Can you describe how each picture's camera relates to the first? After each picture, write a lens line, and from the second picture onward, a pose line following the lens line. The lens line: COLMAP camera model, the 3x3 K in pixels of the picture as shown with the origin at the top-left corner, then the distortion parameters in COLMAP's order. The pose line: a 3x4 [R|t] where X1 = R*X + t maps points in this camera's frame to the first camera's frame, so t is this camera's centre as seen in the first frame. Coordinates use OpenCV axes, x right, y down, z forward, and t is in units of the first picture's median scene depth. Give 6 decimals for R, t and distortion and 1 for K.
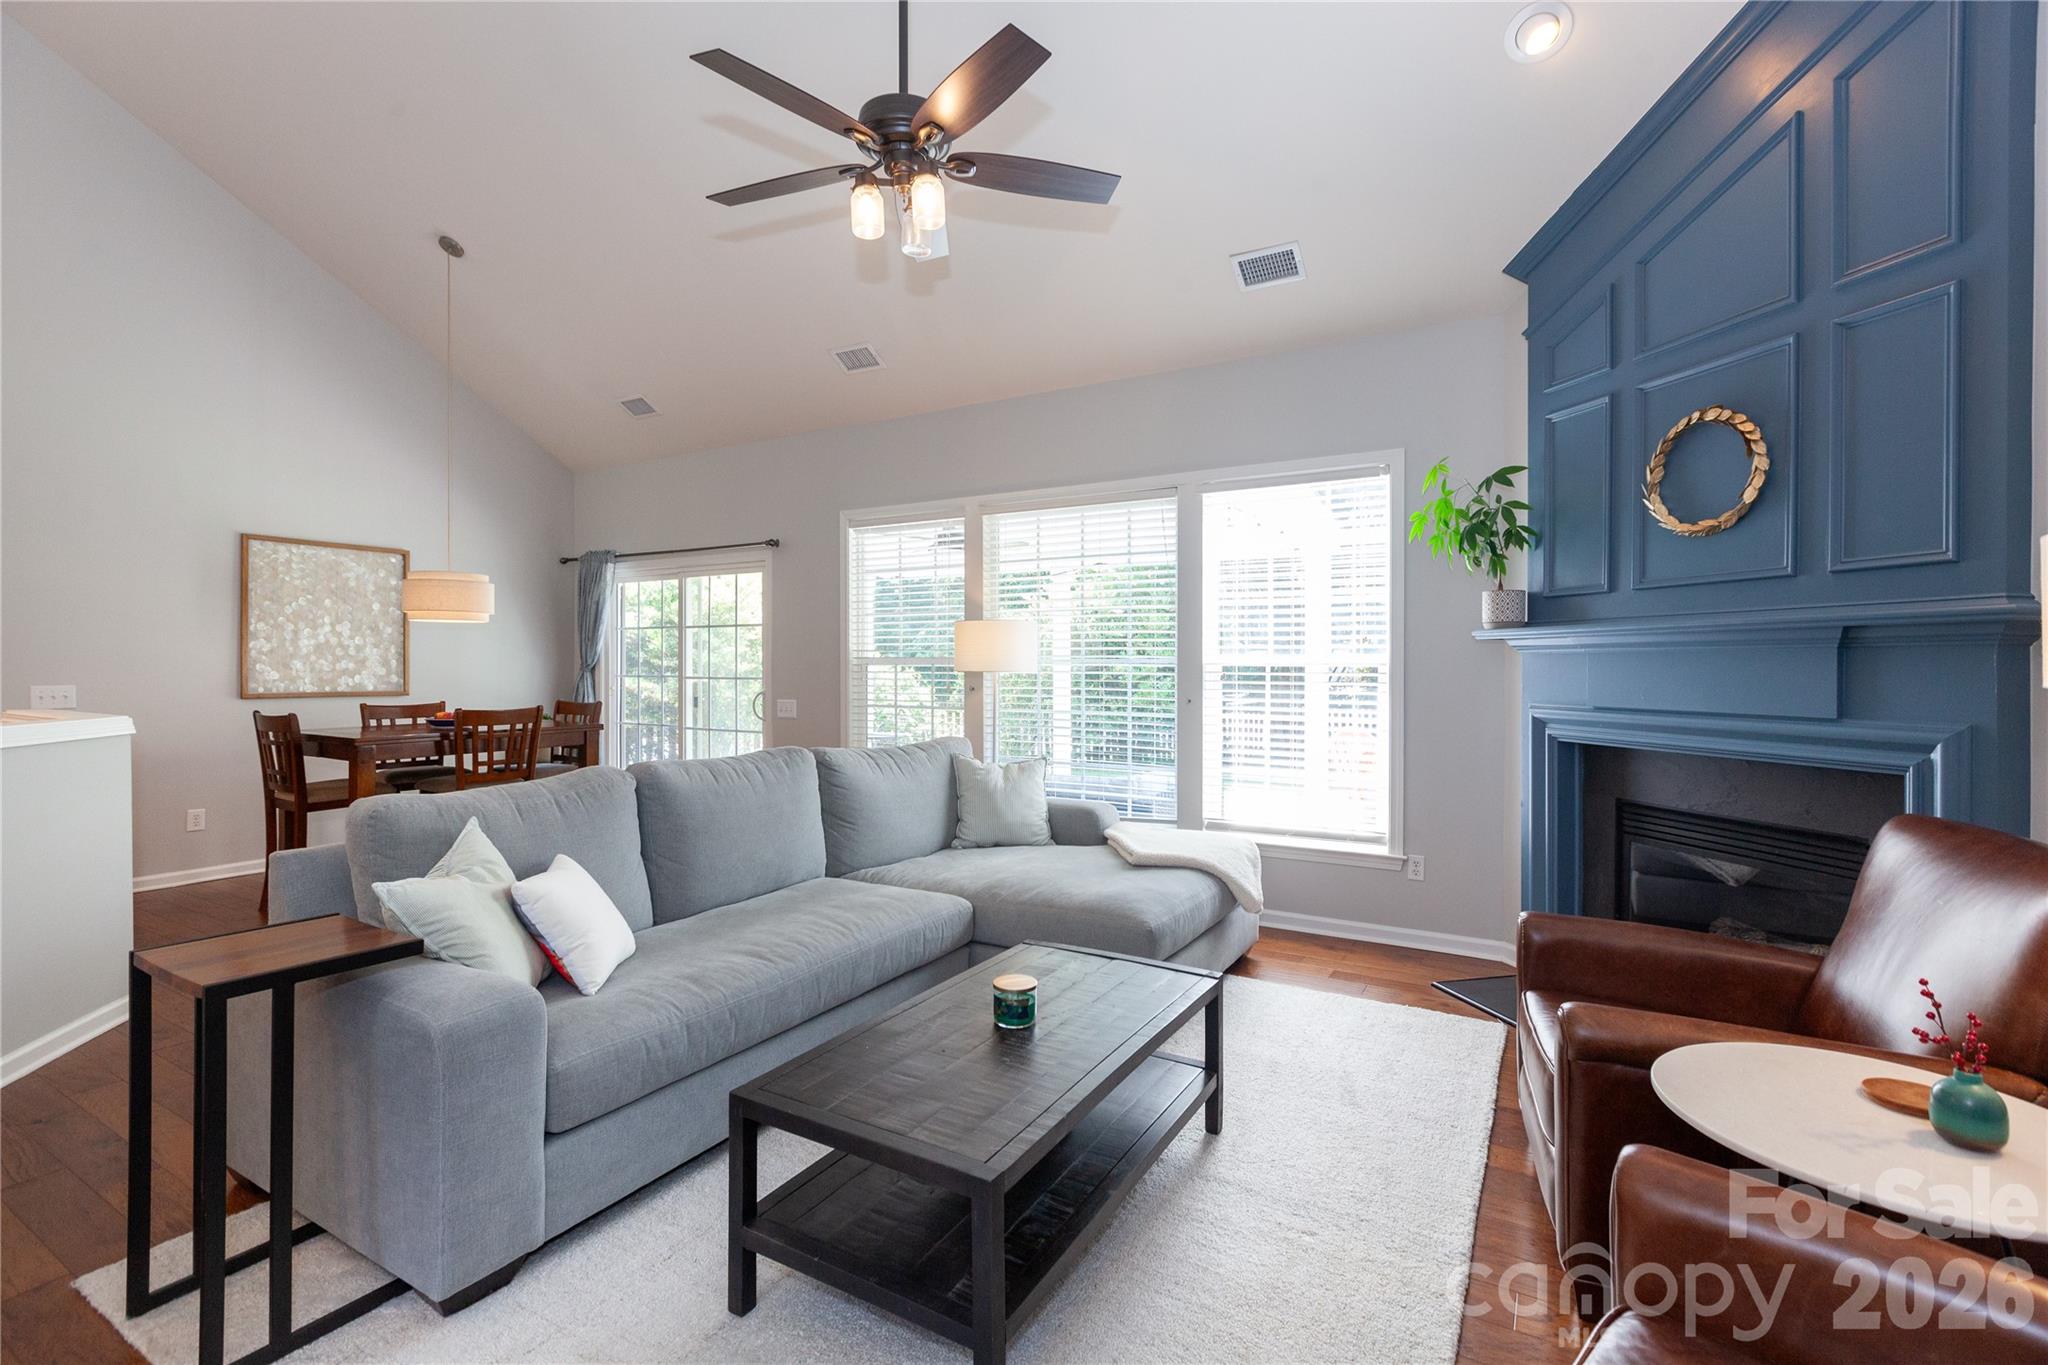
lens RADIAL K [[926.8, 0, 1022.9], [0, 926.8, 666.0], [0, 0, 1]] dist [-0.000822, -0.001503]
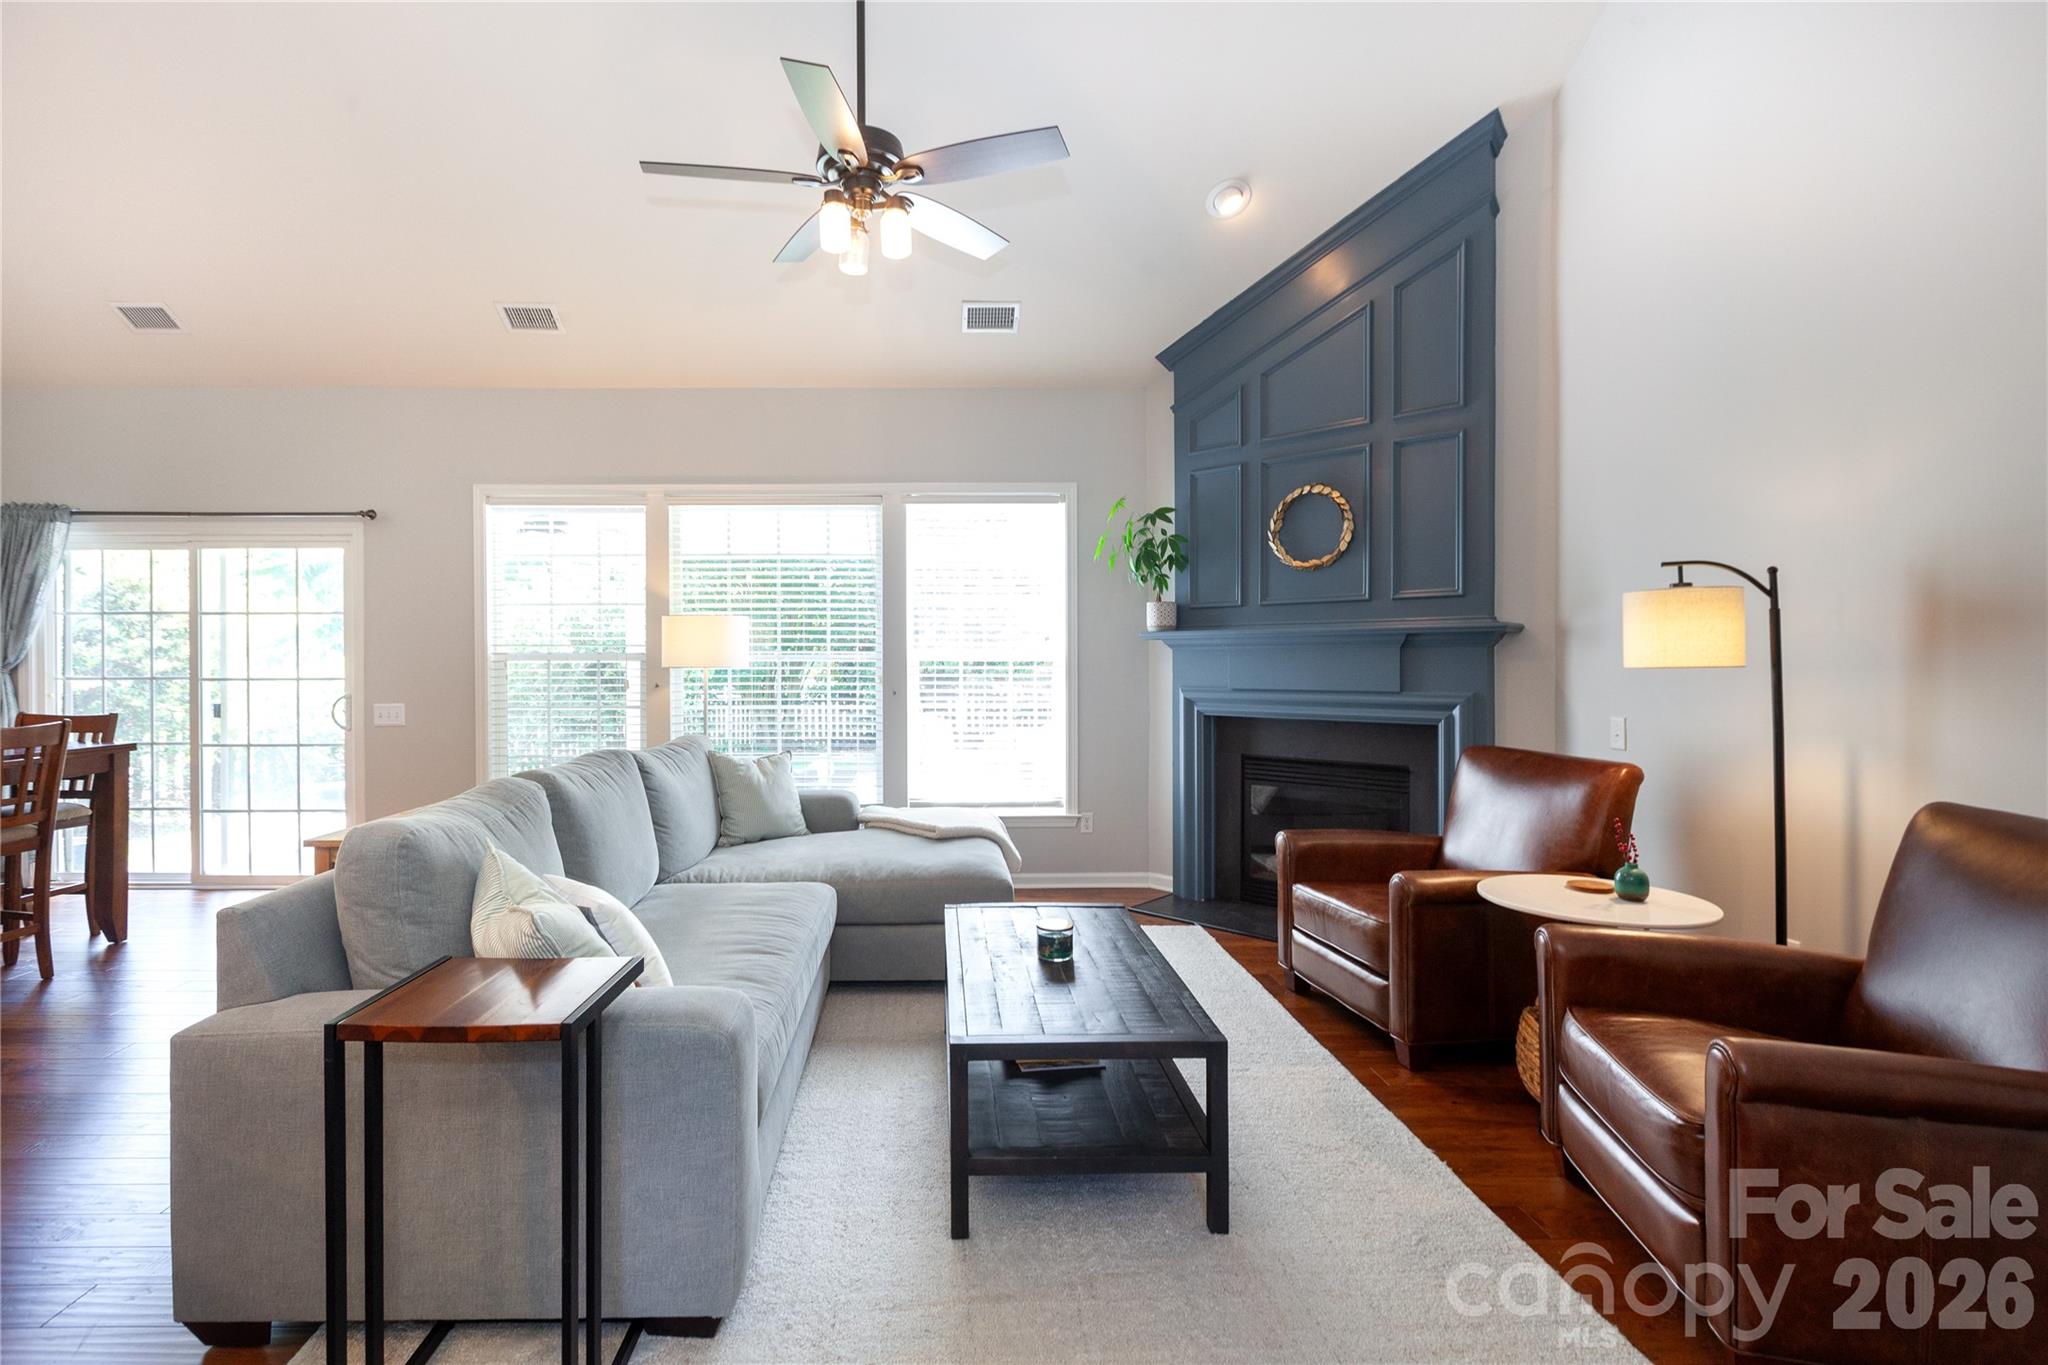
lens RADIAL K [[926.8, 0, 997.6], [0, 926.8, 658.2], [0, 0, 1]] dist [-0.000822, -0.001503]
pose [[0.850078, -0.003356, 0.526646, -0.366573], [0.004668, 0.999988, -0.001162, -0.001452], [-0.526636, 0.003446, 0.850084, 0.008865]]
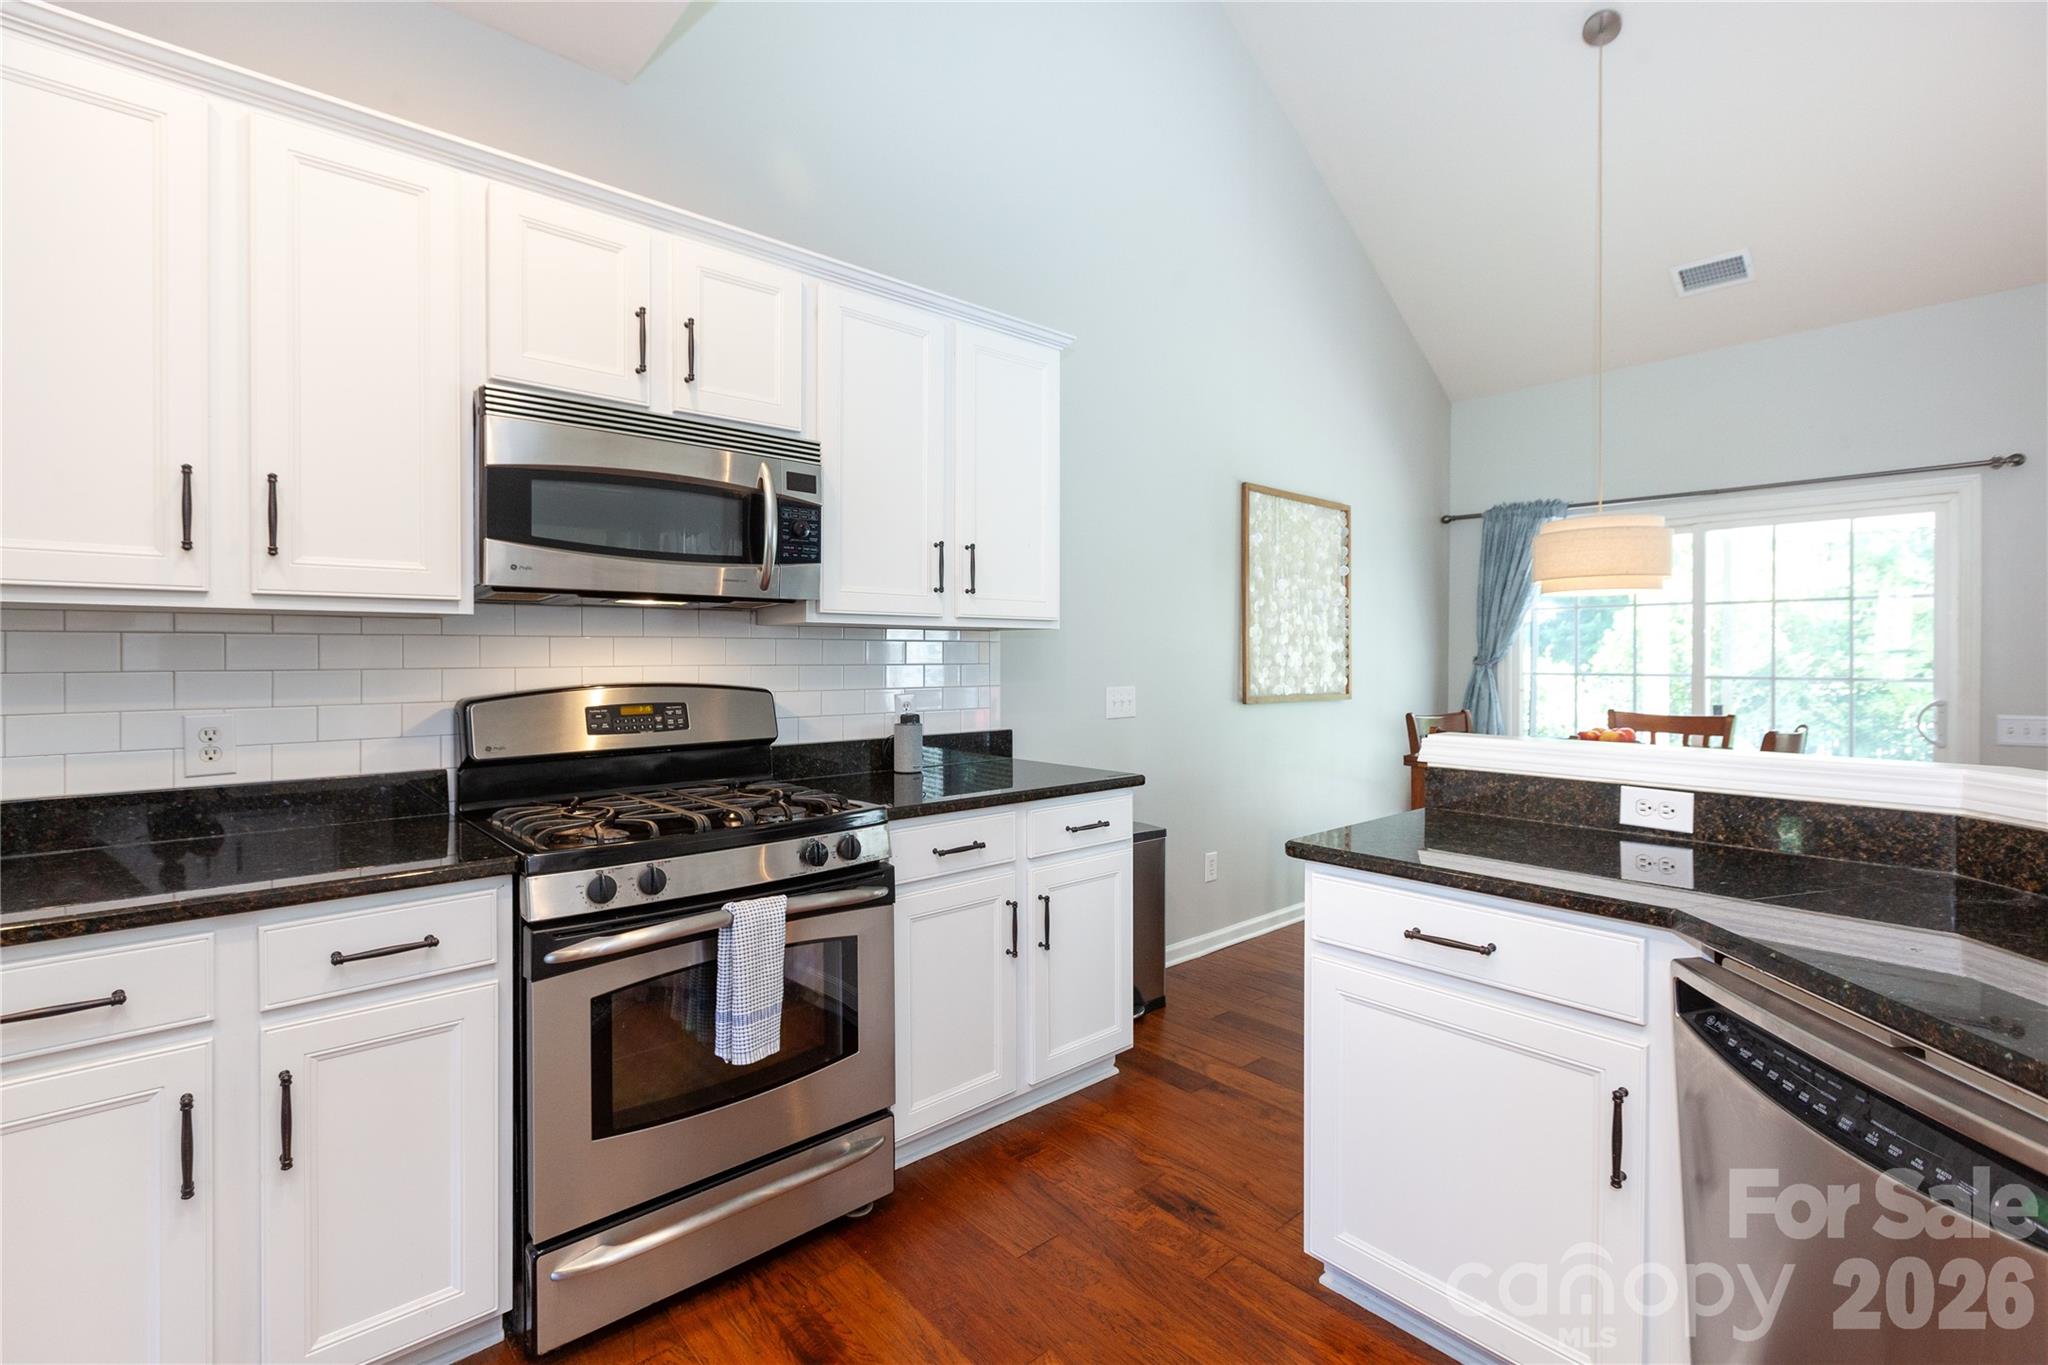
lens RADIAL K [[926.8, 0, 1010.7], [0, 926.8, 670.6], [0, 0, 1]] dist [-0.000822, -0.001503]
pose [[0.946382, 0.003638, -0.323028, -1.111155], [0.000572, 0.999916, 0.012937, -0.002396], [0.323048, -0.012428, 0.946301, 0.329903]]
